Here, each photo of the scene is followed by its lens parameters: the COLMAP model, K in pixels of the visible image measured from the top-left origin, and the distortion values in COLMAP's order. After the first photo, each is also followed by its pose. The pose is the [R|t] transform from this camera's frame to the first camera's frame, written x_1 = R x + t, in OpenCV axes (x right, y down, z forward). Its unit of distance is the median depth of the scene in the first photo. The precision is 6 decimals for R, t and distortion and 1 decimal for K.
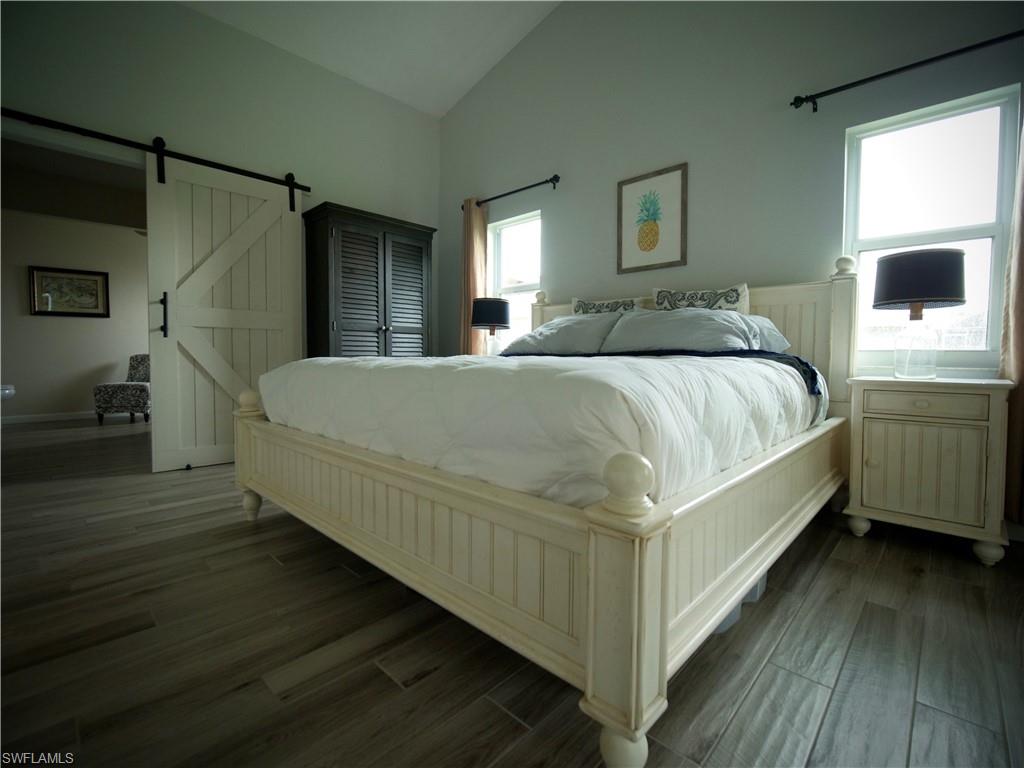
lens RADIAL K [[466.8, 0, 511.7], [0, 466.8, 379.7], [0, 0, 1]] dist [-0.013371, -0.000823]
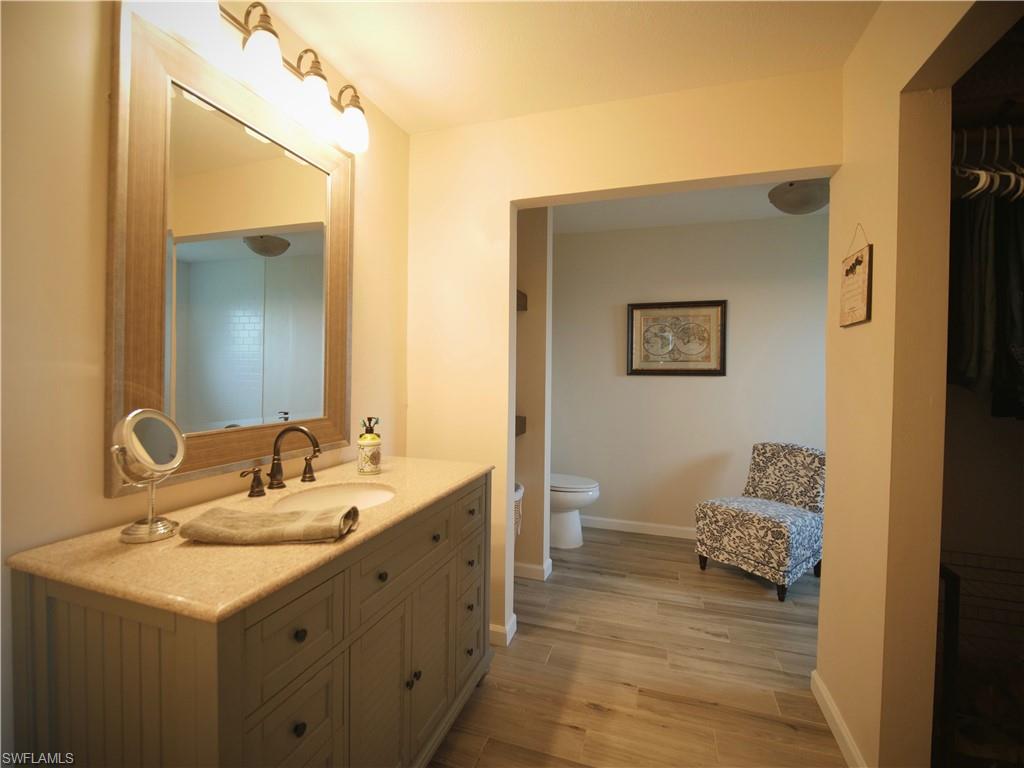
lens RADIAL K [[466.8, 0, 511.6], [0, 466.8, 382.5], [0, 0, 1]] dist [-0.013371, -0.000823]
pose [[0.428590, 0.010285, -0.903441, -0.472577], [-0.063198, 0.997827, -0.018622, -0.101681], [0.901286, 0.065077, 0.428309, 0.524145]]
